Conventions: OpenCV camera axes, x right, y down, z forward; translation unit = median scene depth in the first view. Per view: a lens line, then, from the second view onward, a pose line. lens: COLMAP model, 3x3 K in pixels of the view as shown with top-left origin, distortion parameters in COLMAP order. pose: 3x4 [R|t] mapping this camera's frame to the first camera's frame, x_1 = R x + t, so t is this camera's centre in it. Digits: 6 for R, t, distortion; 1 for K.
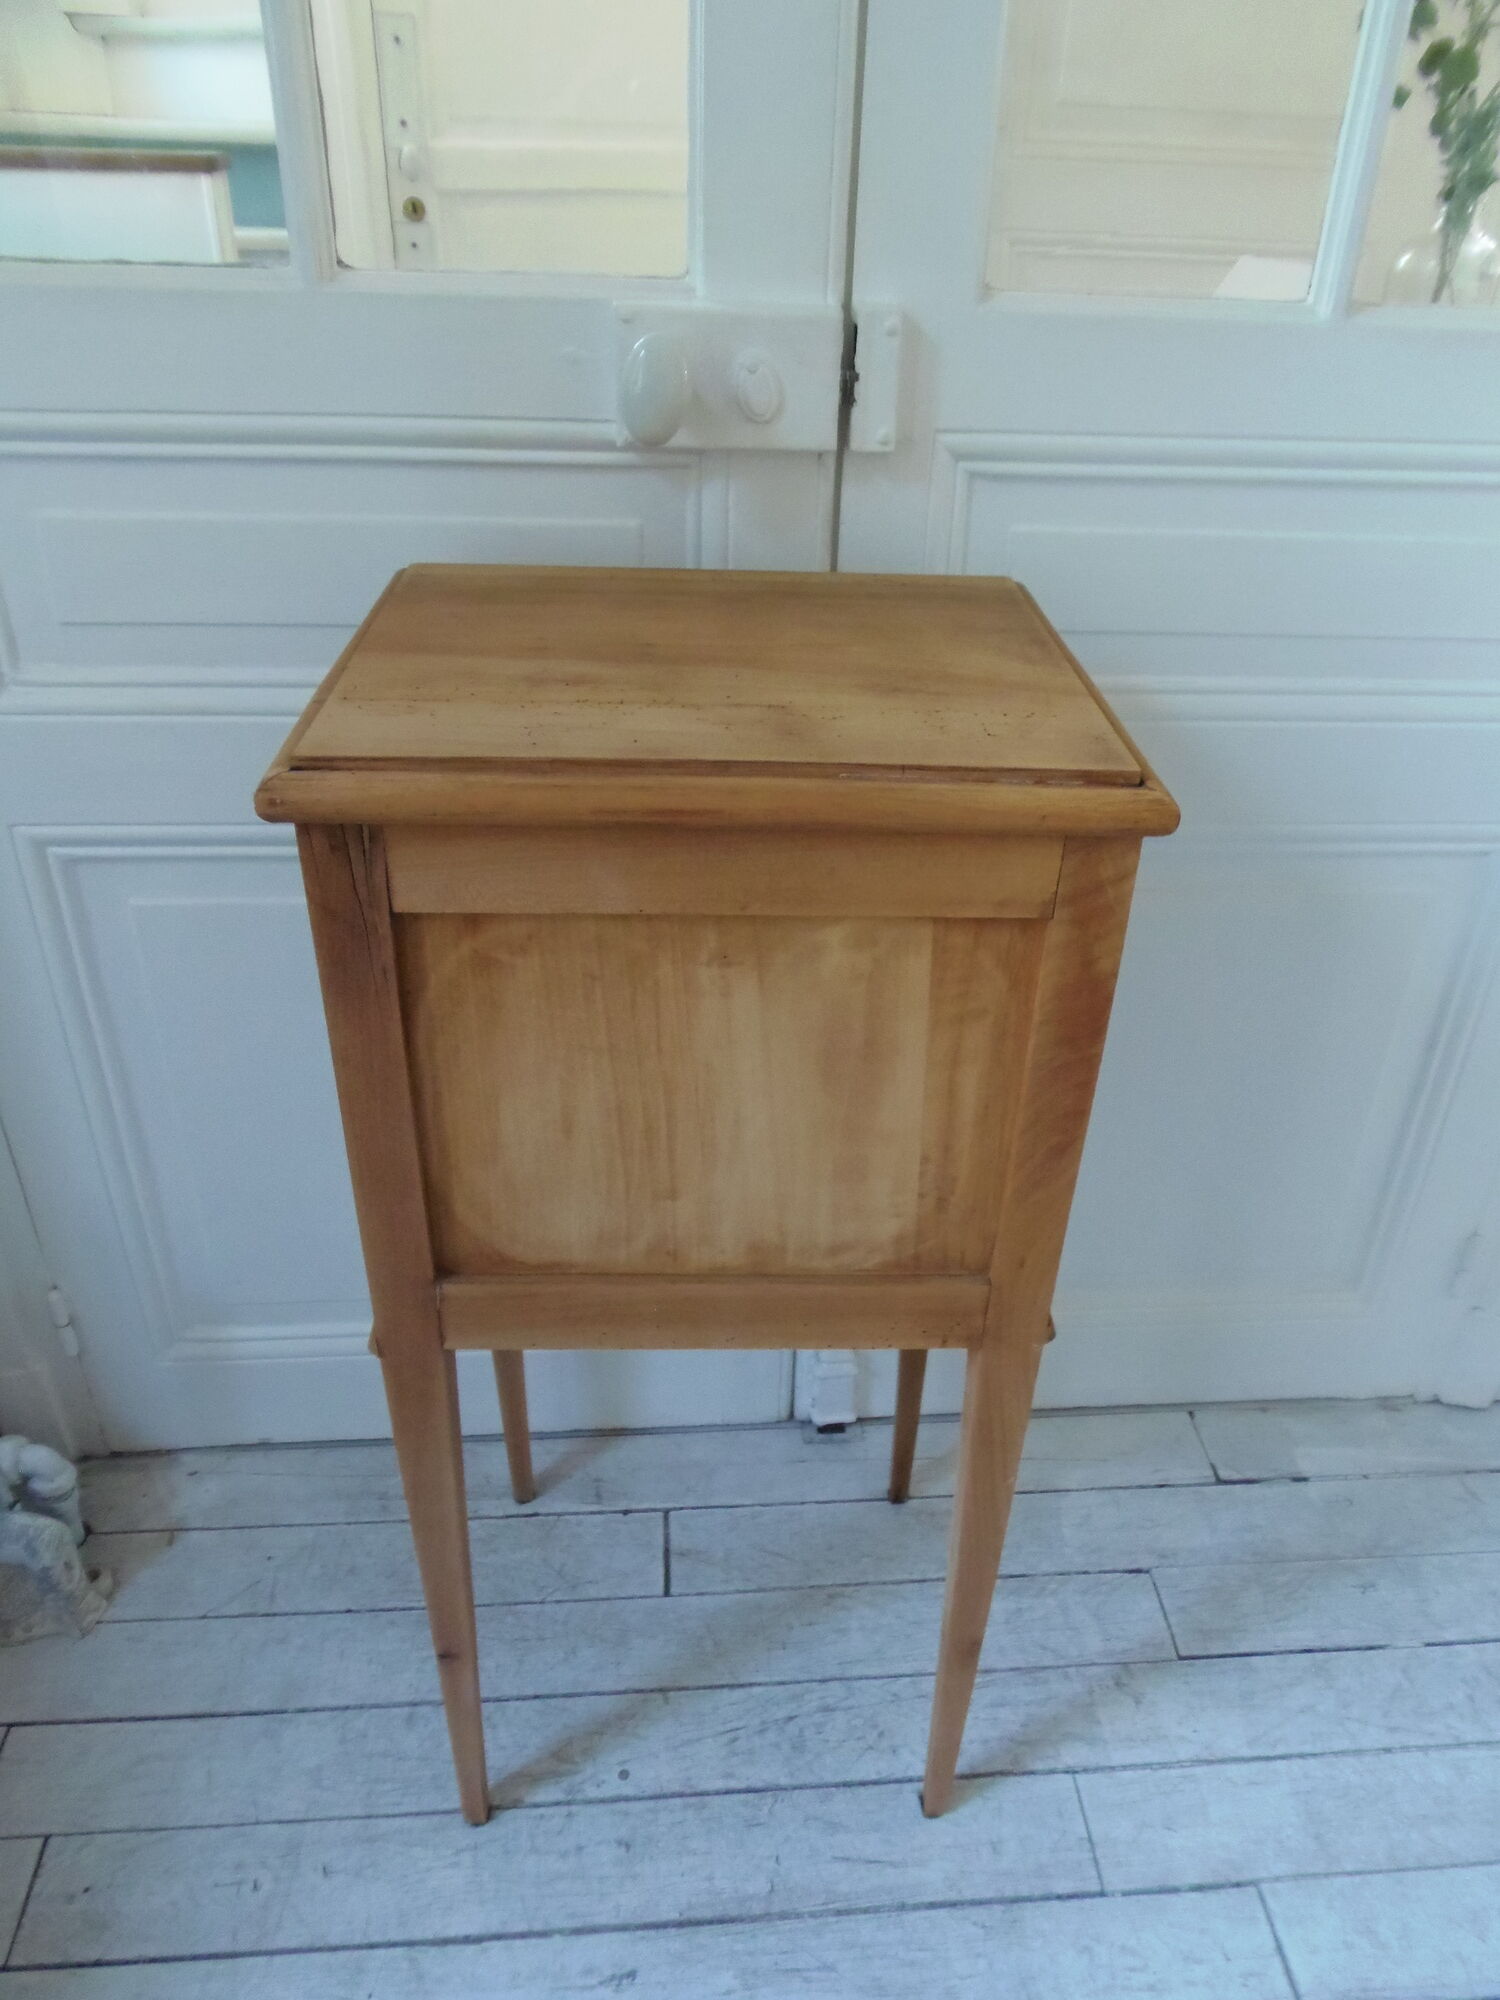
lens RADIAL K [[1471.0, 0, 793.8], [0, 1471.0, 1043.1], [0, 0, 1]] dist [-0.004008, -0.018374]
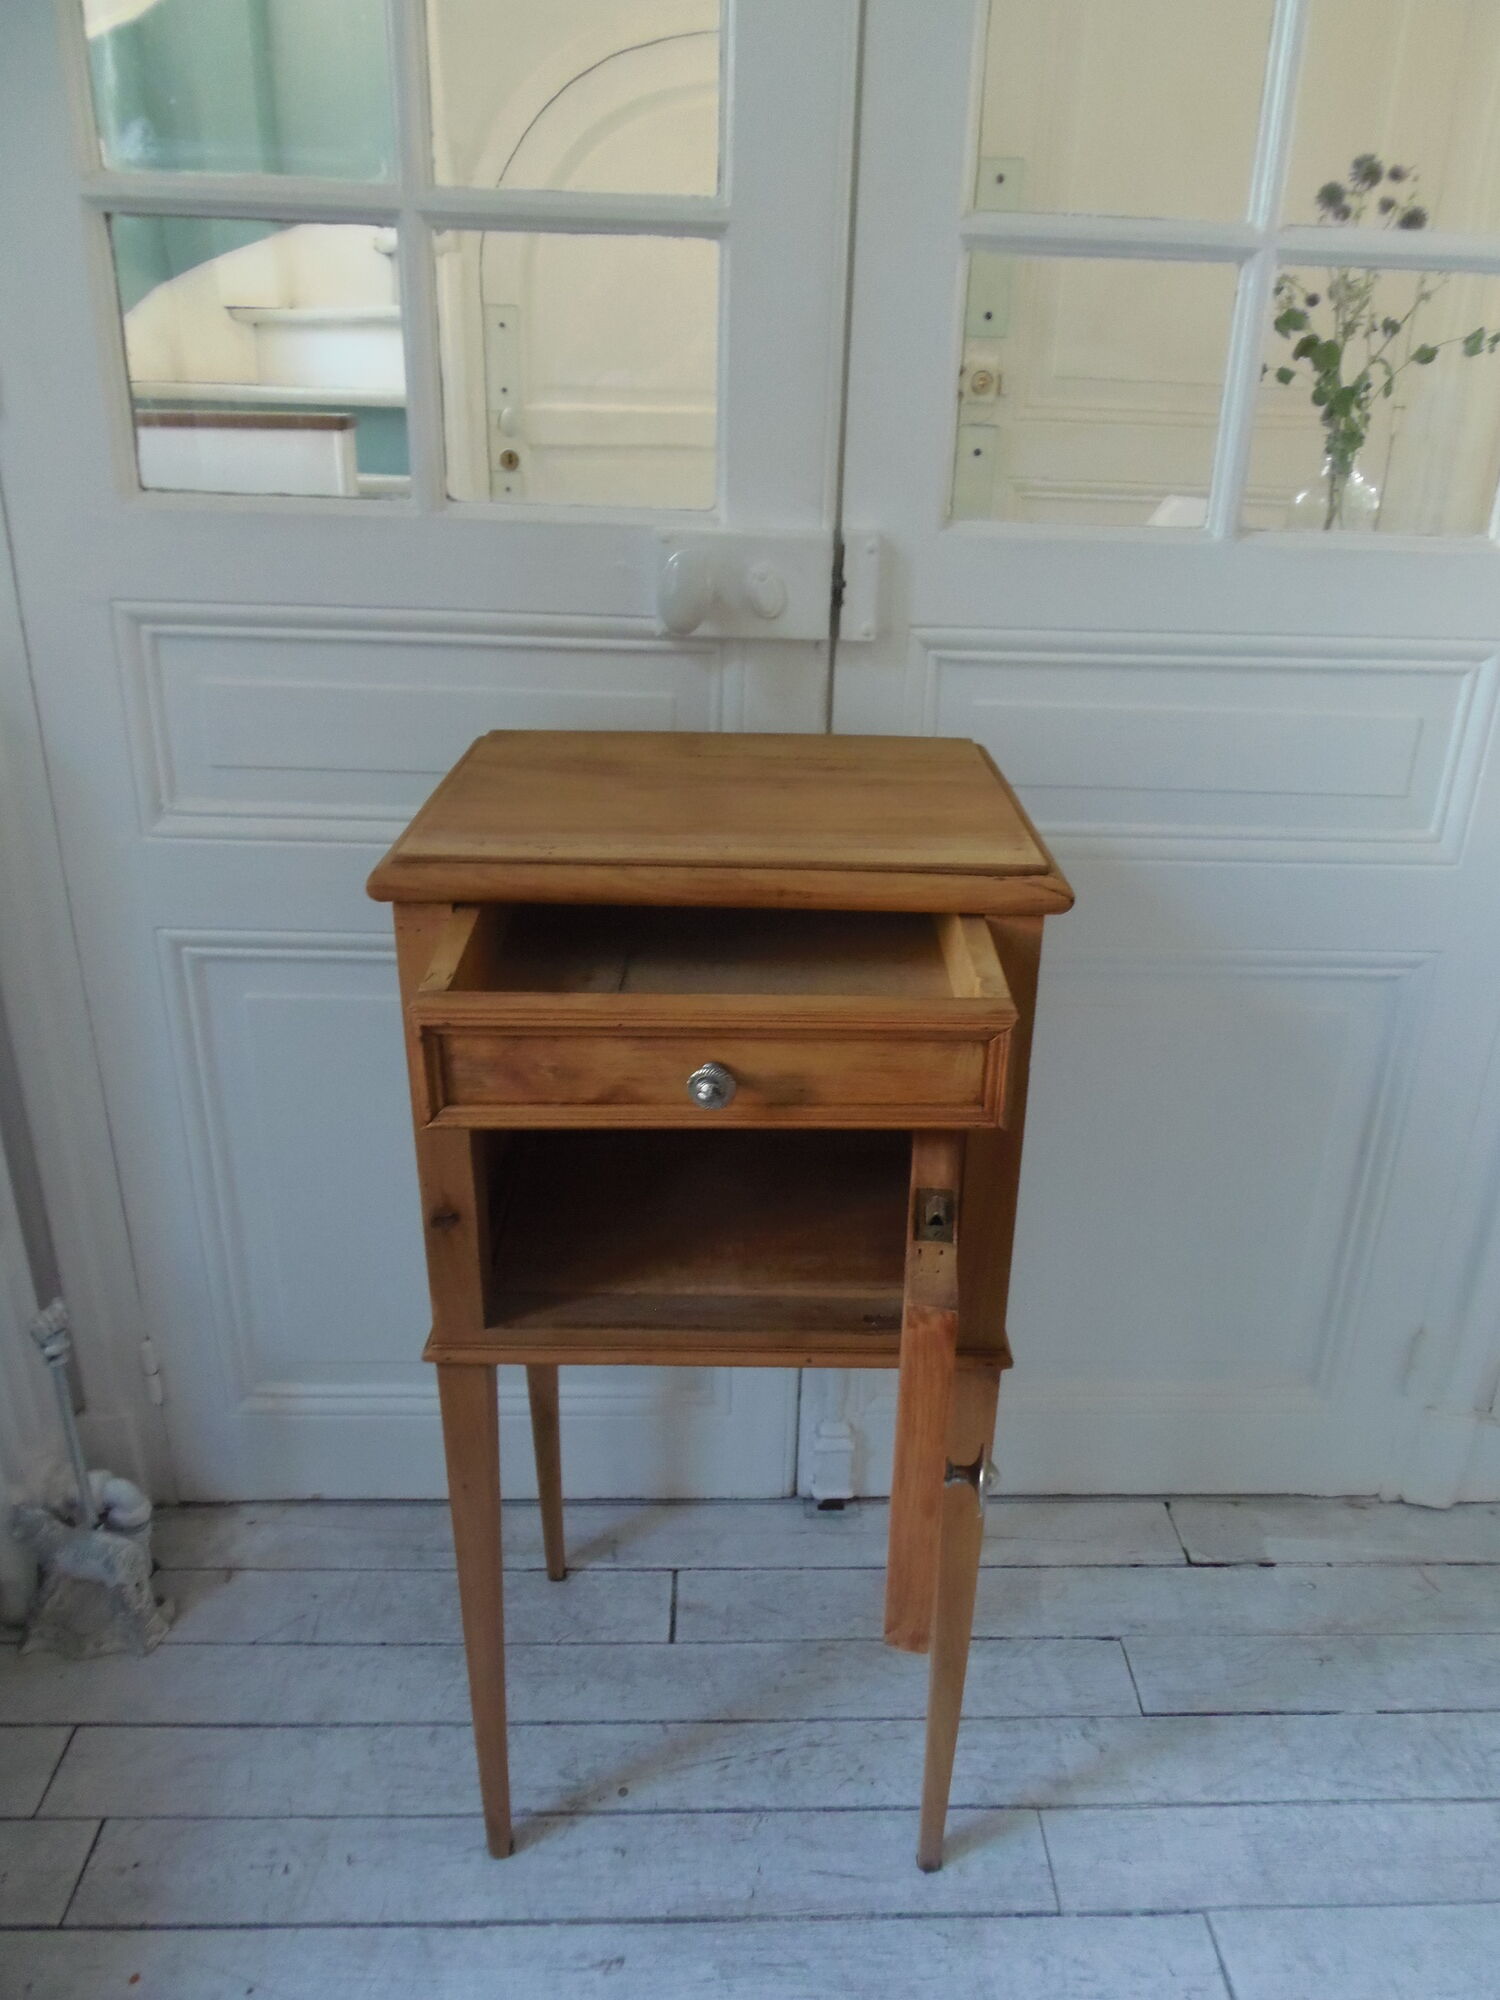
lens RADIAL K [[1471.0, 0, 788.8], [0, 1471.0, 1015.0], [0, 0, 1]] dist [-0.004008, -0.018374]
pose [[0.998907, 0.016587, -0.043700, 0.046282], [-0.023247, 0.987389, -0.156599, 0.096721], [0.040551, 0.157443, 0.986695, -0.167562]]
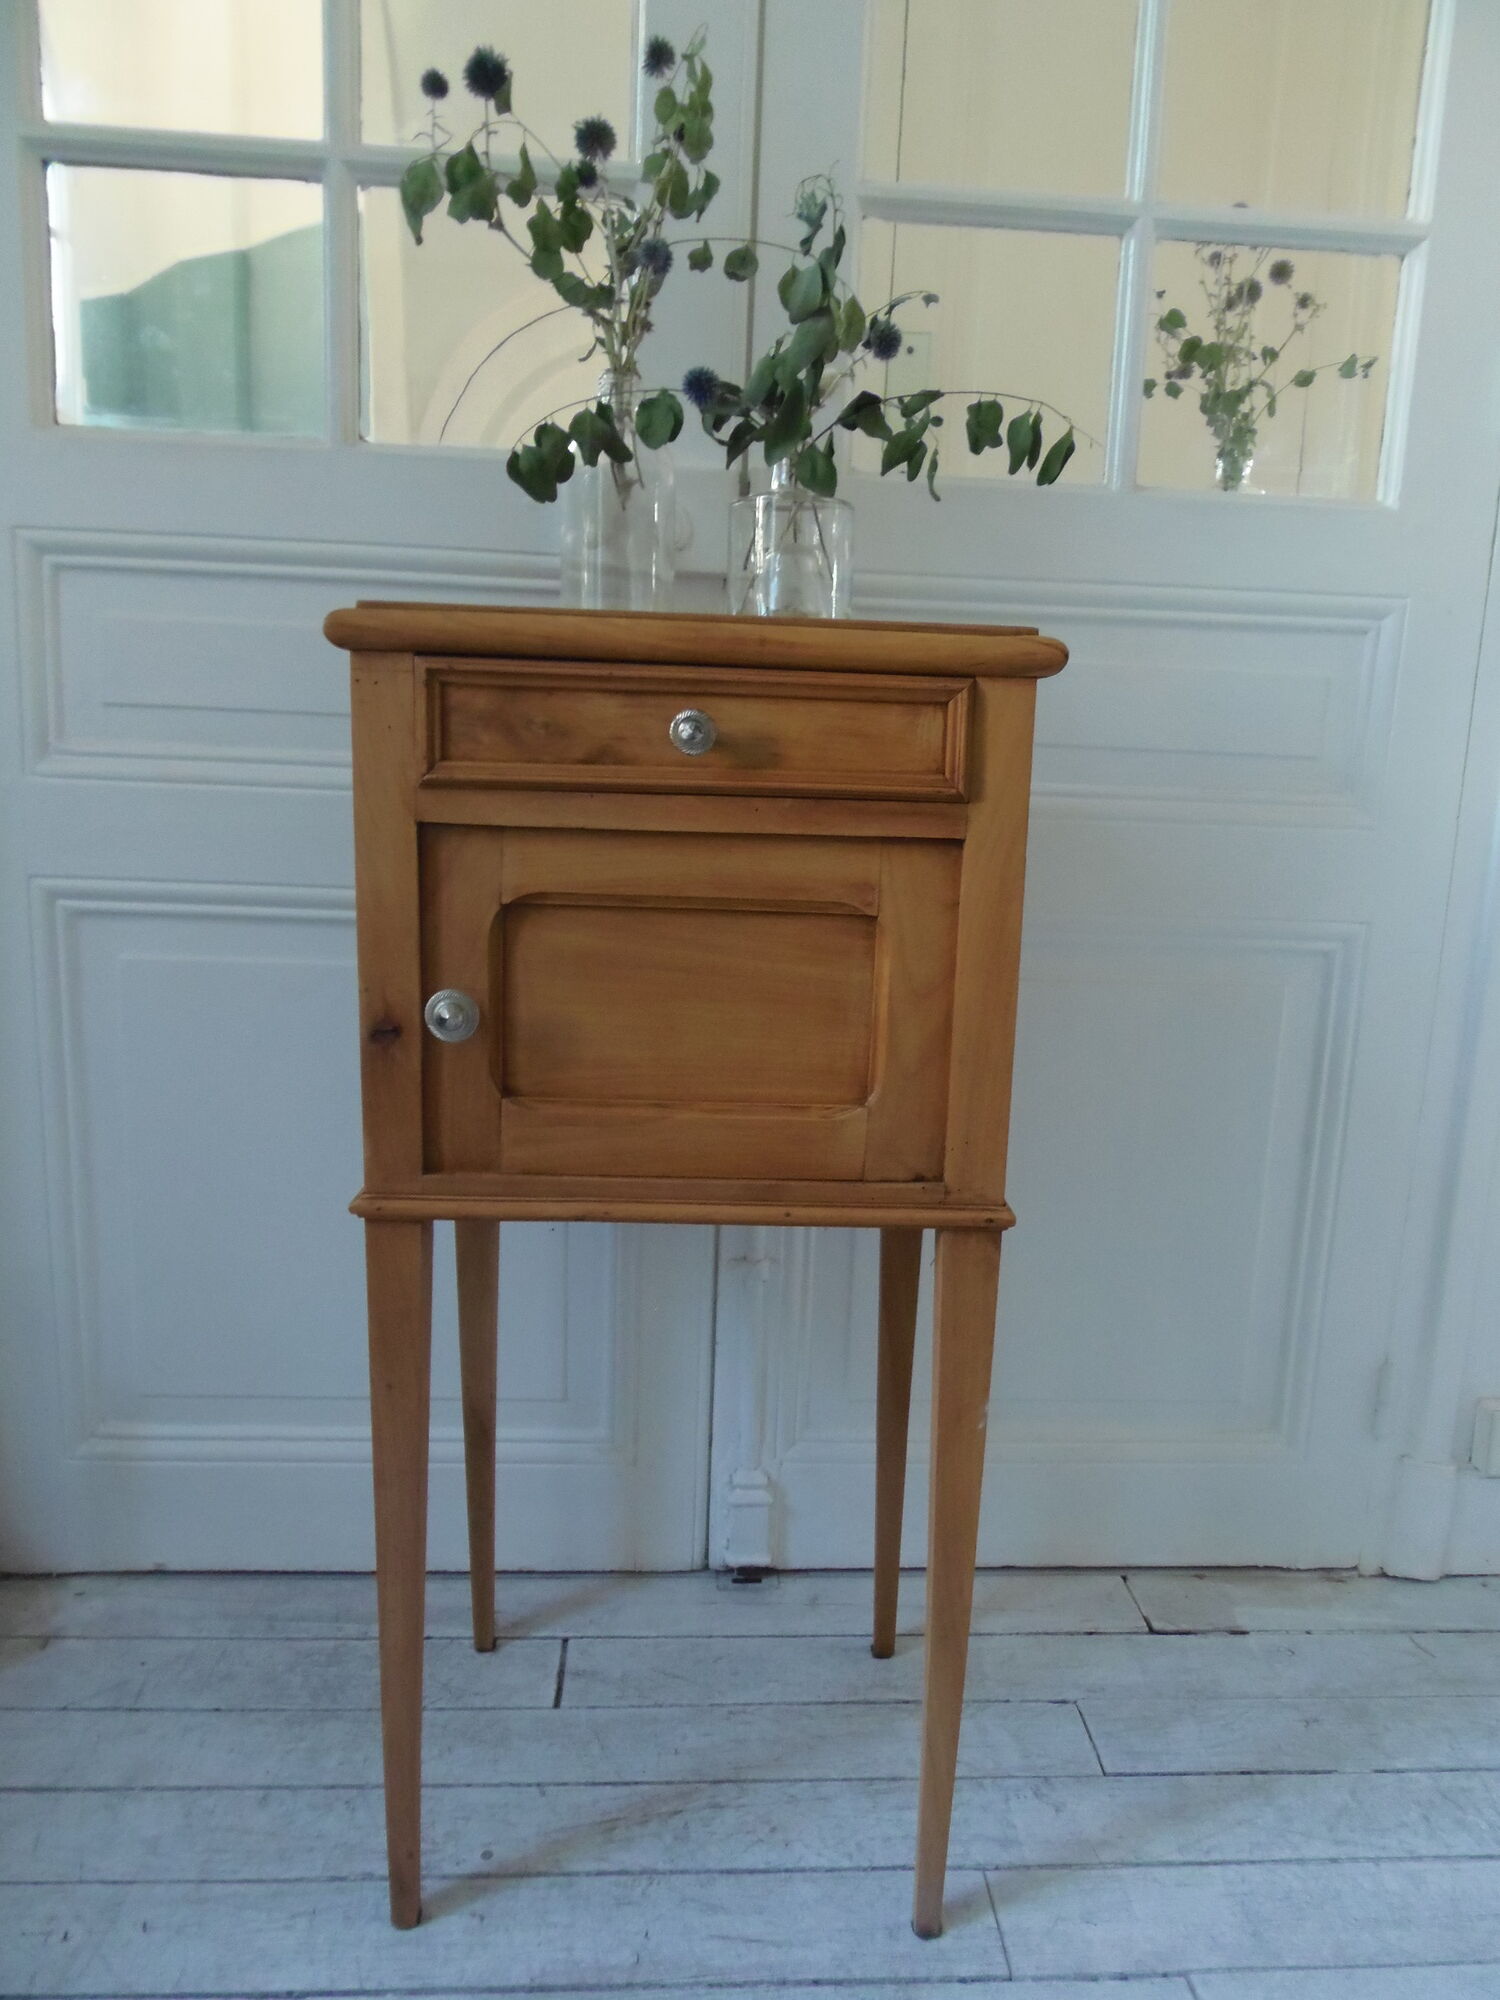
lens RADIAL K [[1471.0, 0, 781.1], [0, 1471.0, 1015.9], [0, 0, 1]] dist [-0.004008, -0.018374]
pose [[0.999818, 0.009294, -0.016644, 0.078099], [-0.014726, 0.931024, -0.364660, 0.347588], [0.012107, 0.364838, 0.930992, -0.035768]]
